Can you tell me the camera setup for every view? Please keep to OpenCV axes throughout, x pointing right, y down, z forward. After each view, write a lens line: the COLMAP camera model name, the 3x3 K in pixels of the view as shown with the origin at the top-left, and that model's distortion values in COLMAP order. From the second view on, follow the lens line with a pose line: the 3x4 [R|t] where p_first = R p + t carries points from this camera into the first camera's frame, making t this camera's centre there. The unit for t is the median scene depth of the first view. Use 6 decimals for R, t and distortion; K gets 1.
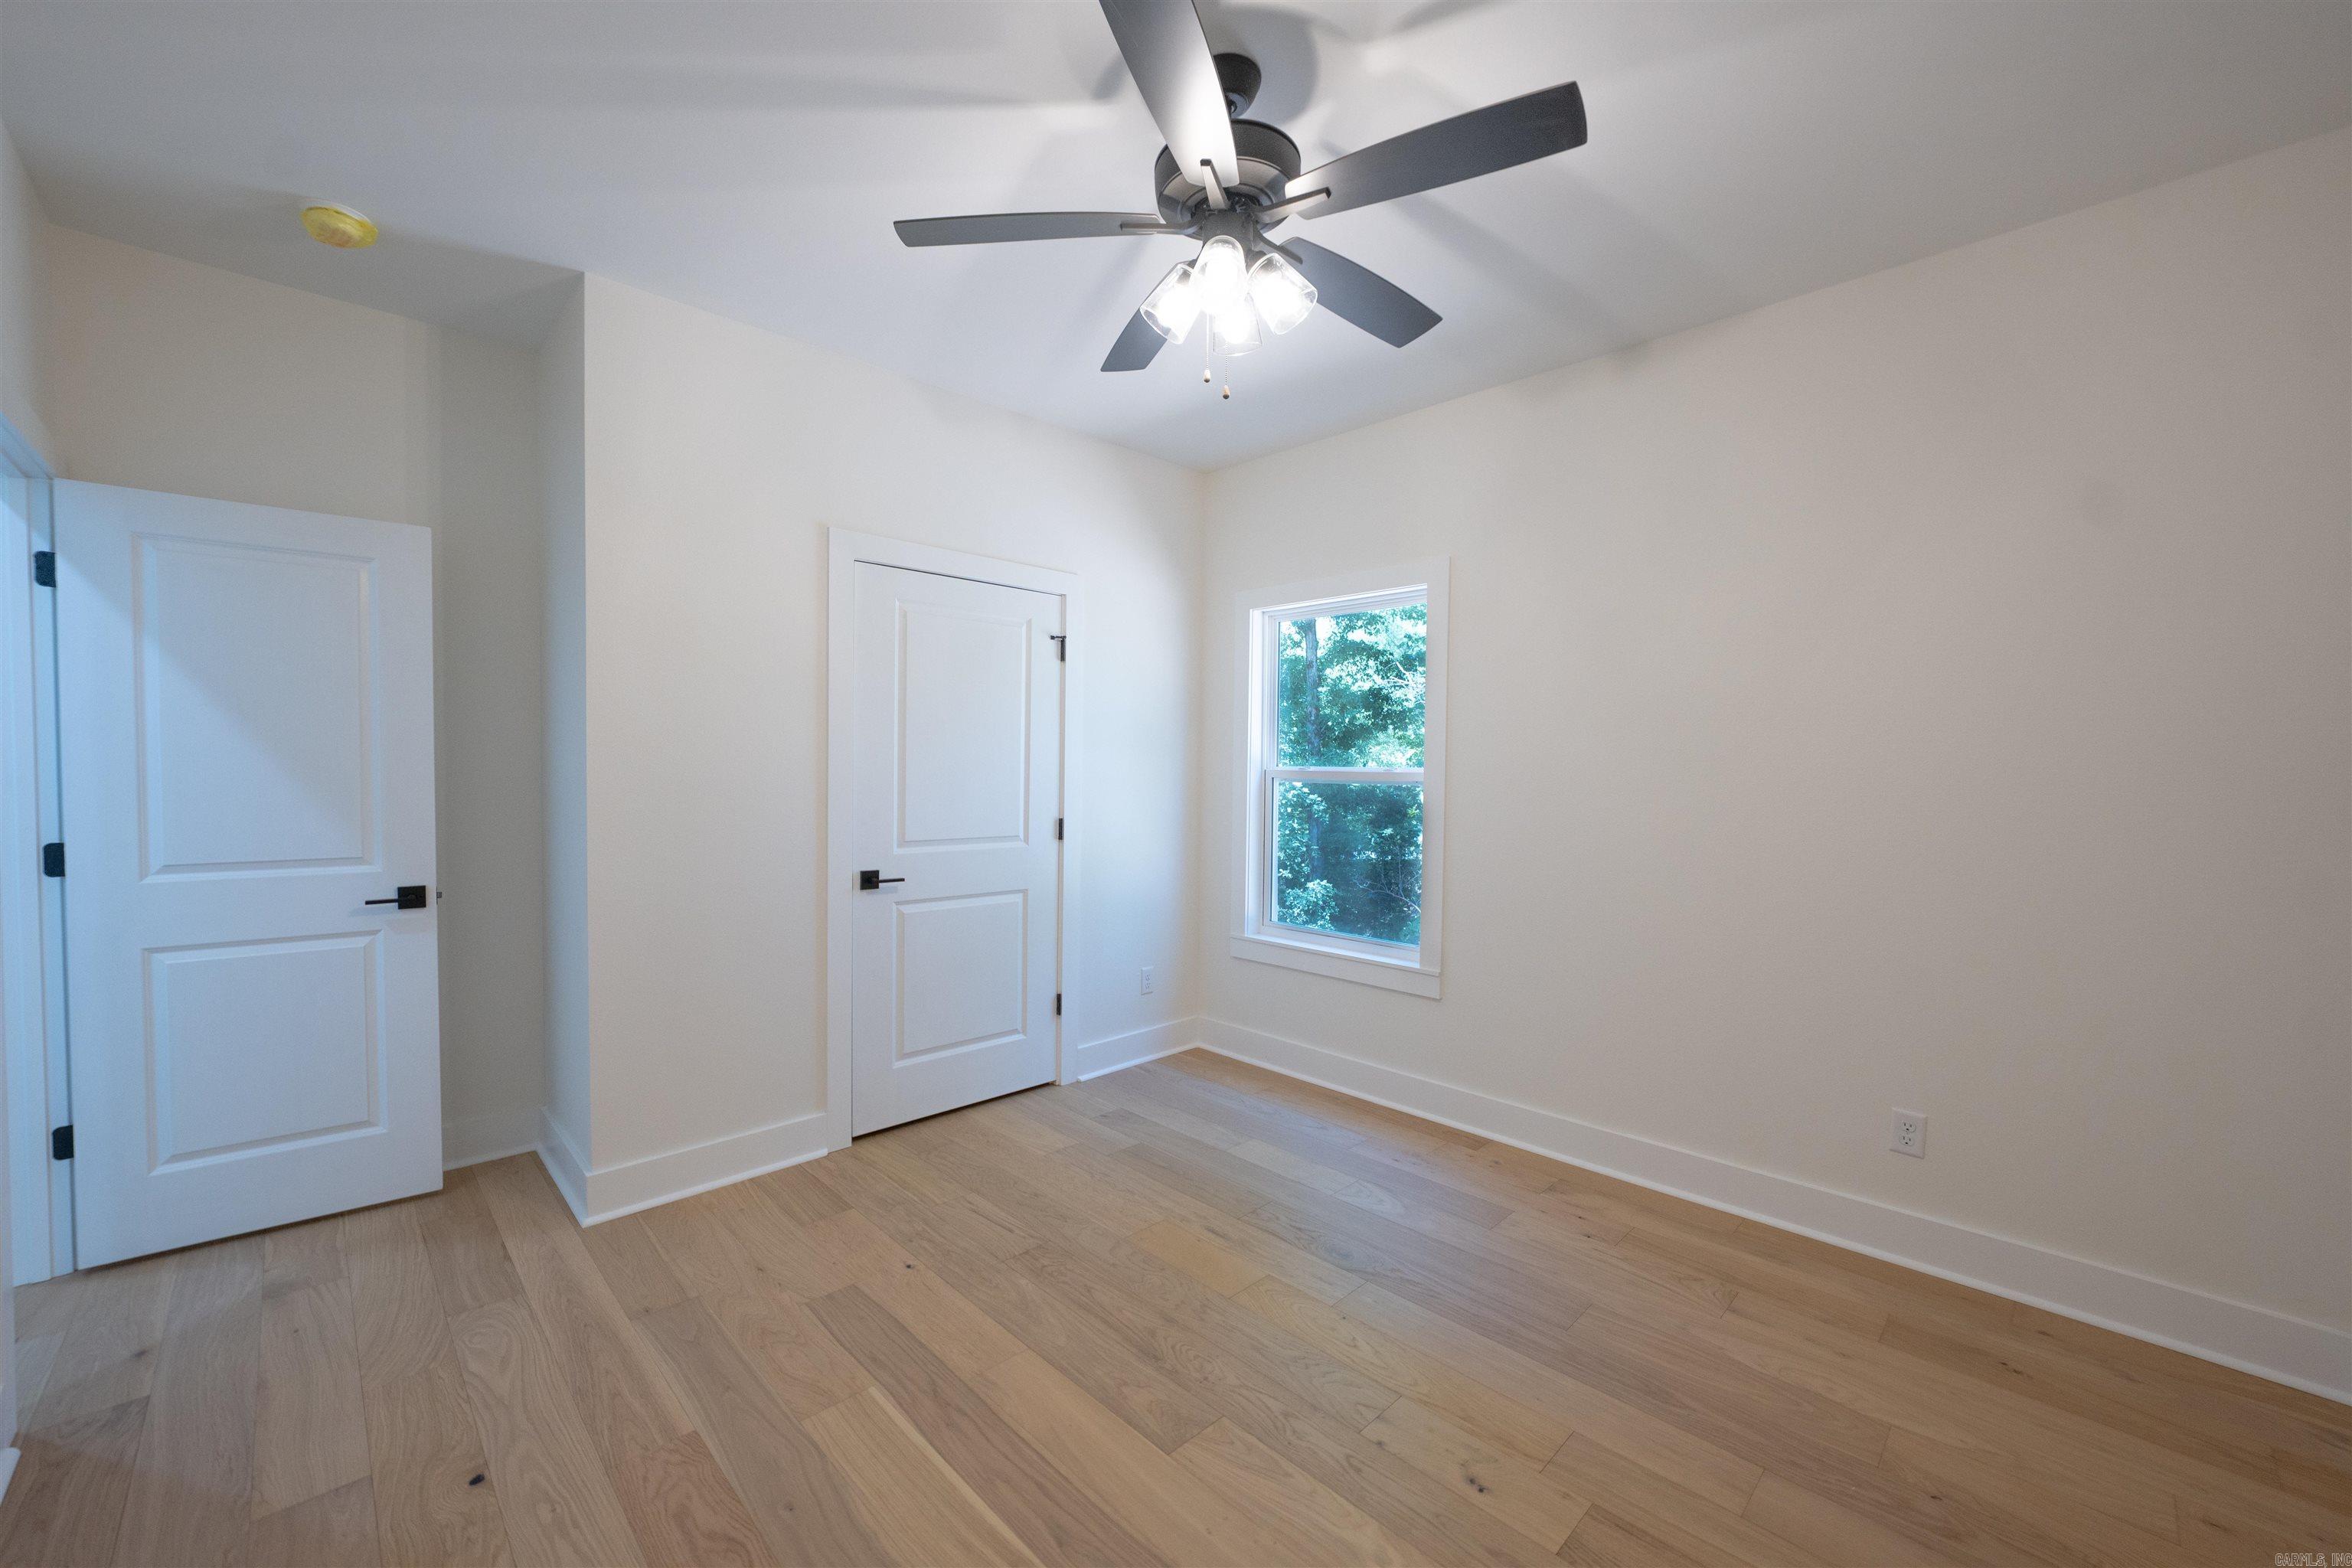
lens RADIAL K [[952.4, 0, 1161.1], [0, 952.4, 778.3], [0, 0, 1]] dist [-0.009497, 0.000078]
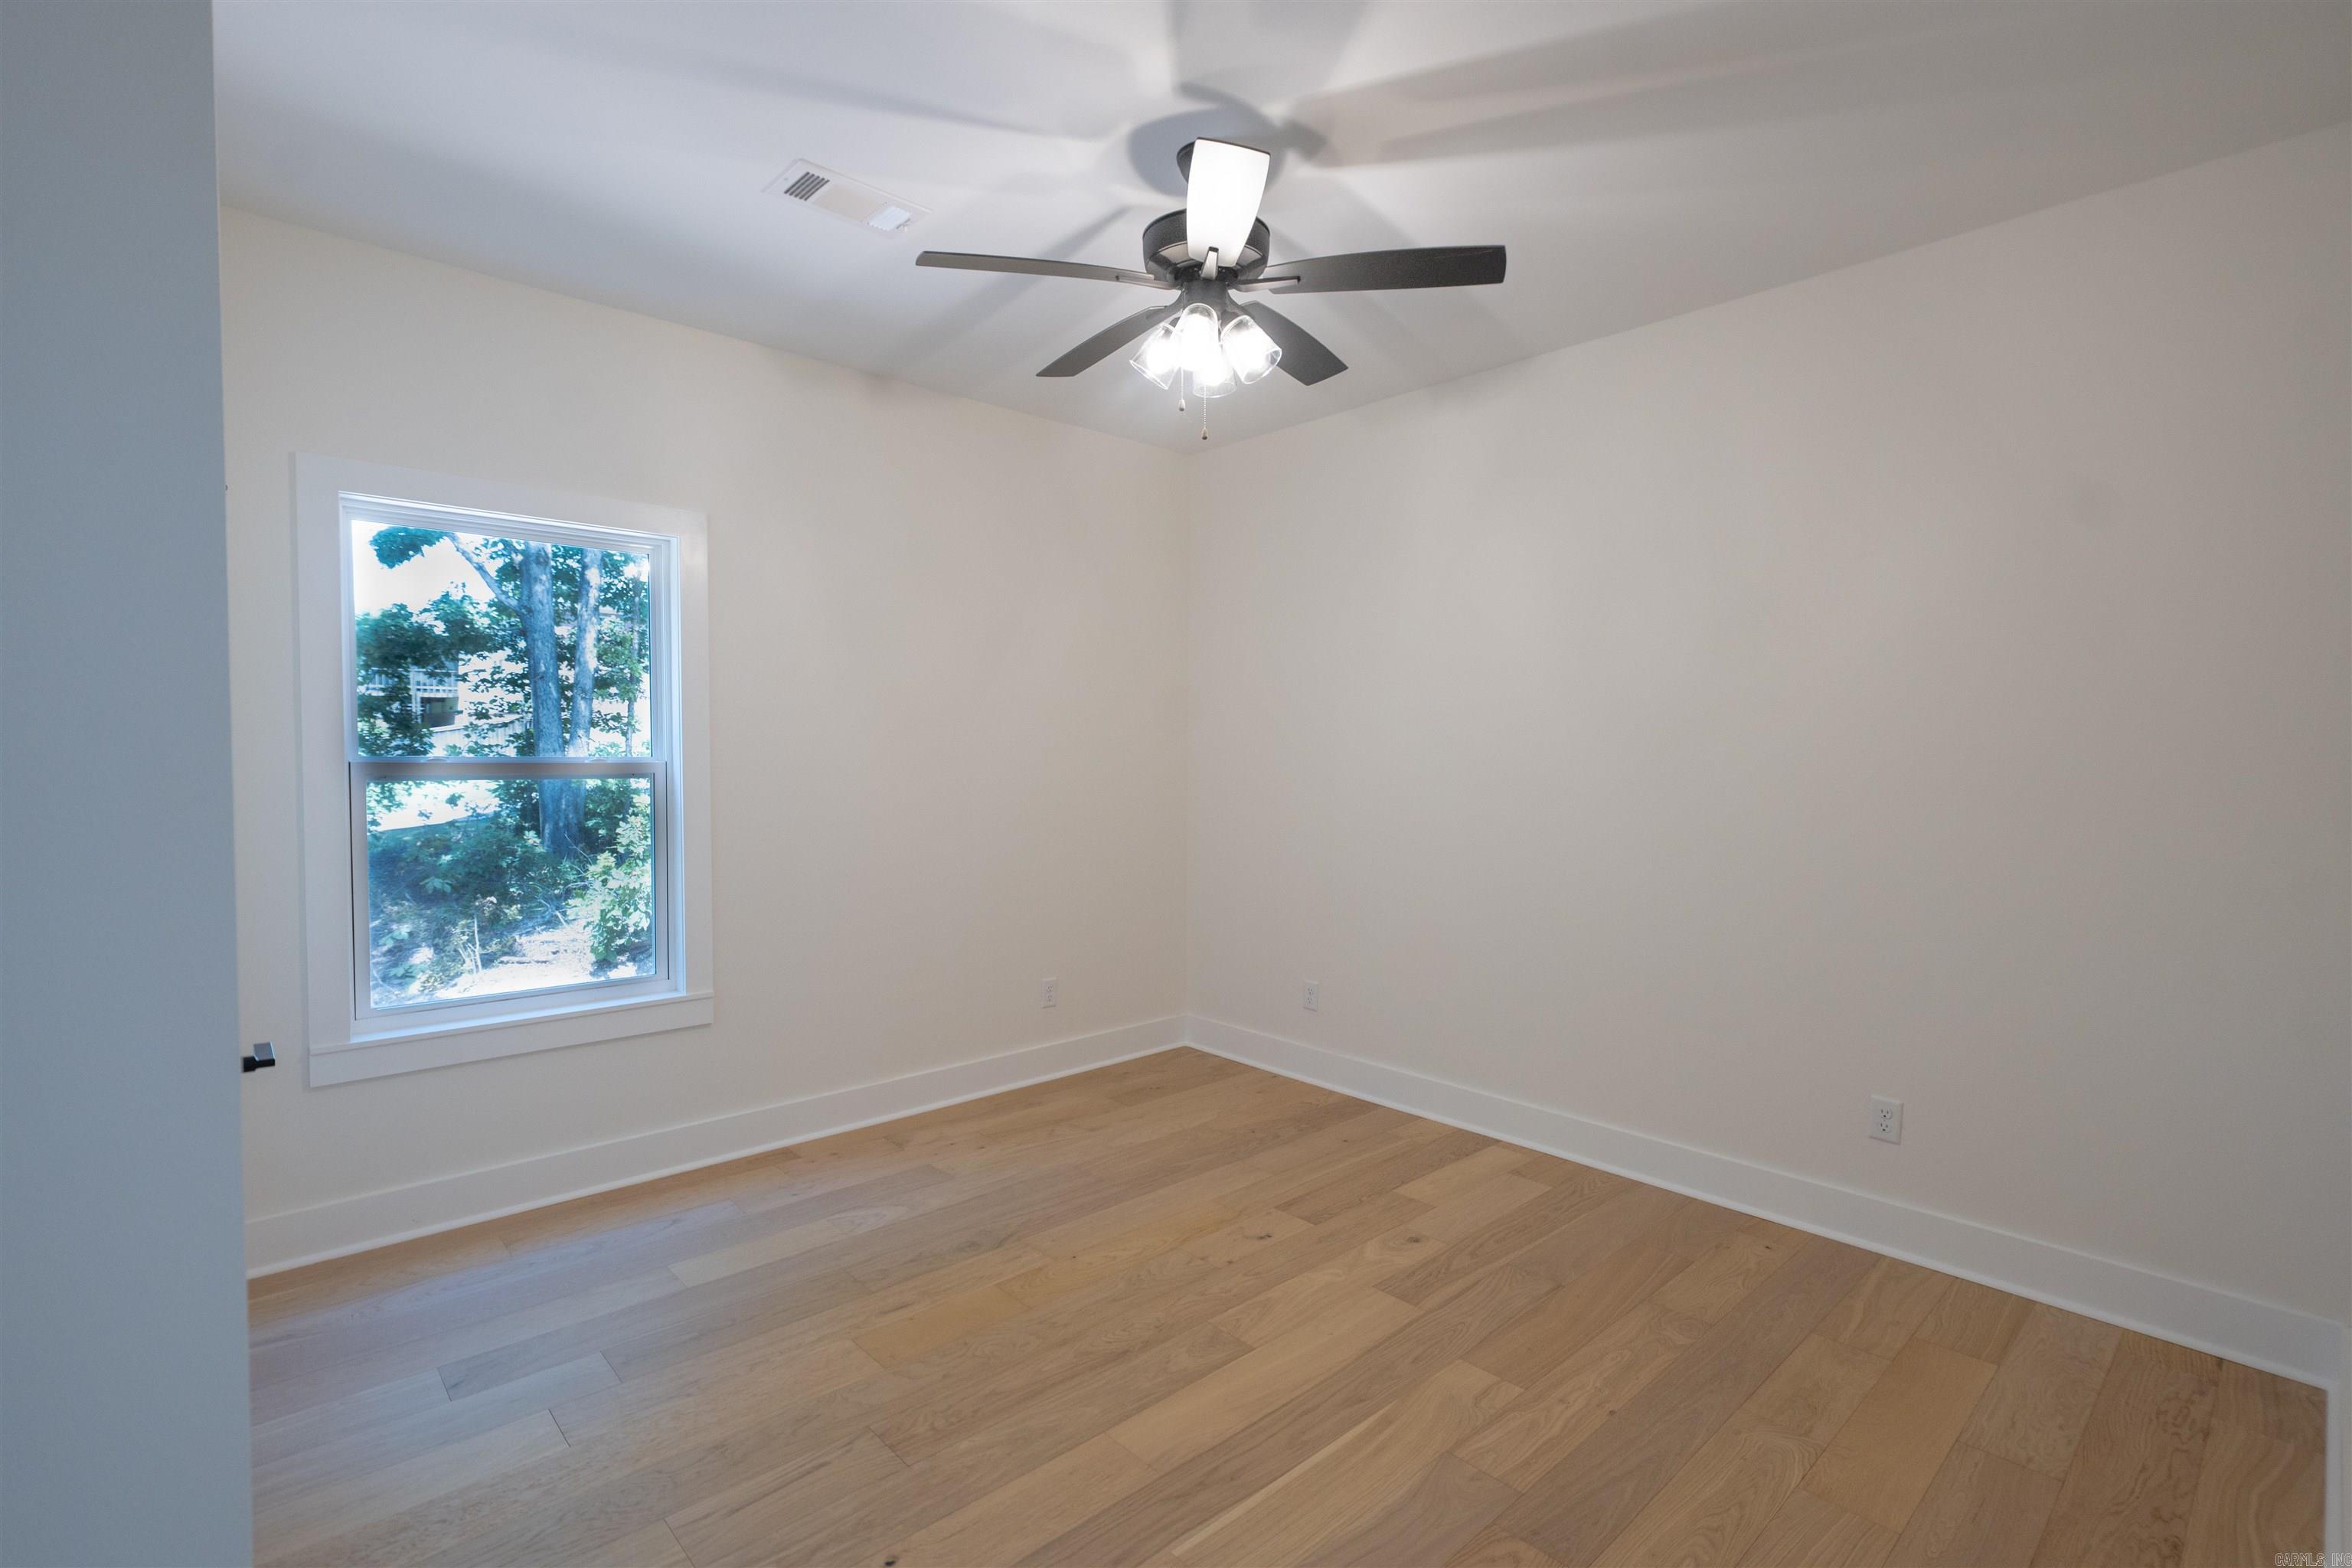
lens RADIAL K [[1096.9, 0, 1163.9], [0, 1096.9, 778.8], [0, 0, 1]] dist [-0.004168, -0.000033]
pose [[-0.003304, -0.029925, 0.999547, -0.969946], [0.010947, 0.999491, 0.029959, -0.021651], [-0.999935, 0.011041, -0.002975, 0.815027]]
